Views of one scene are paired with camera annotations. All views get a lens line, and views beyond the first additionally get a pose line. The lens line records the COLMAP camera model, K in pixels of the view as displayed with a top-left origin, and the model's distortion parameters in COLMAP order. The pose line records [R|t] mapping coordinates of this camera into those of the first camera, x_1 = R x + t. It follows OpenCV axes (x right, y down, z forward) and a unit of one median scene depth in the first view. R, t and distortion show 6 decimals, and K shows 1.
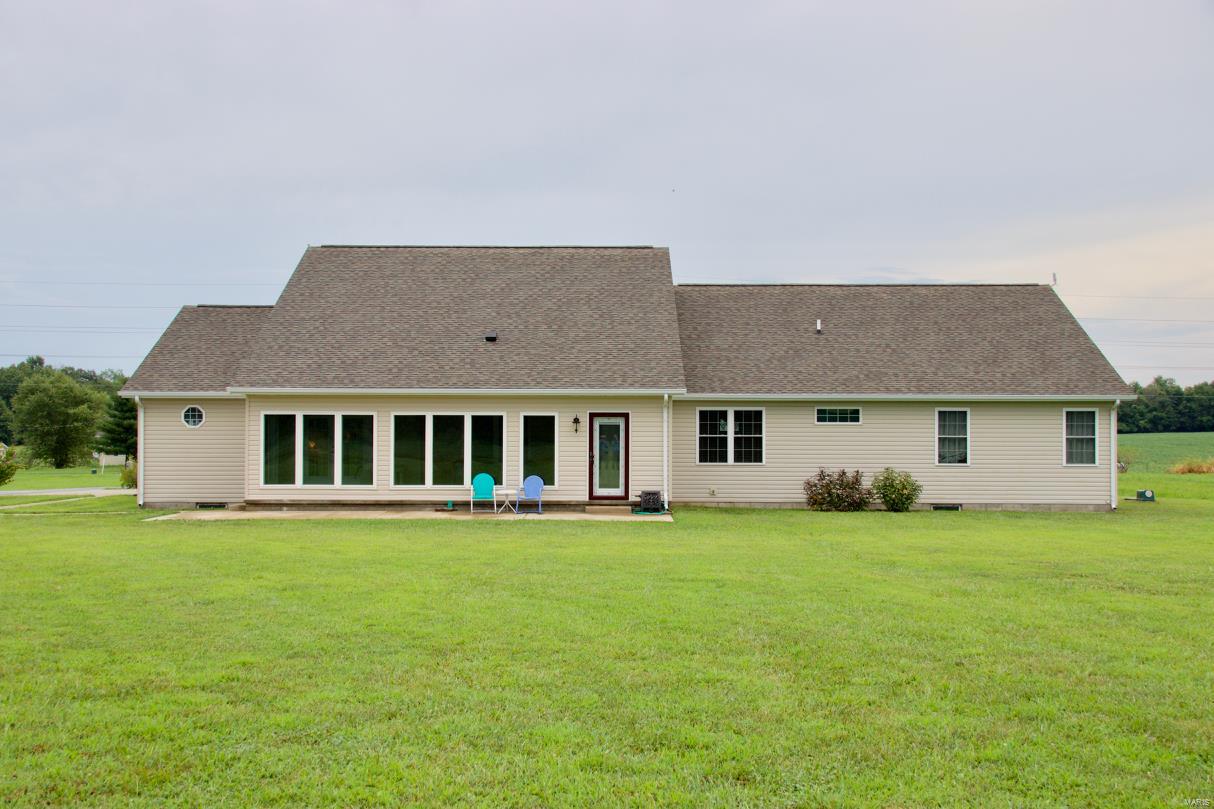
lens RADIAL K [[1468.1, 0, 613.6], [0, 1468.1, 401.7], [0, 0, 1]] dist [0.076683, 0.031236]
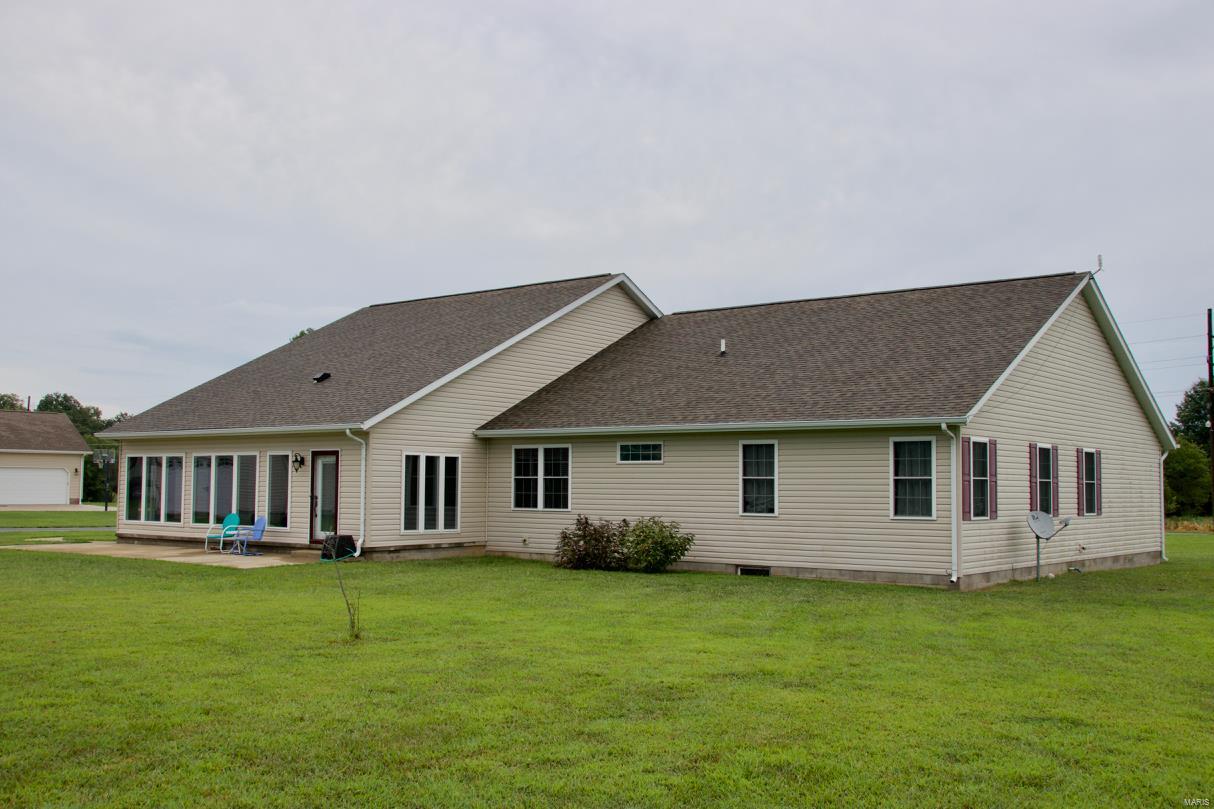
lens RADIAL K [[1239.6, 0, 607.0], [0, 1239.6, 404.5], [0, 0, 1]] dist [-0.014037, -0.003601]
pose [[0.779358, -0.038663, -0.625385, 0.572995], [0.007609, 0.998605, -0.052254, 0.018729], [0.626533, 0.035966, 0.778565, 0.448957]]
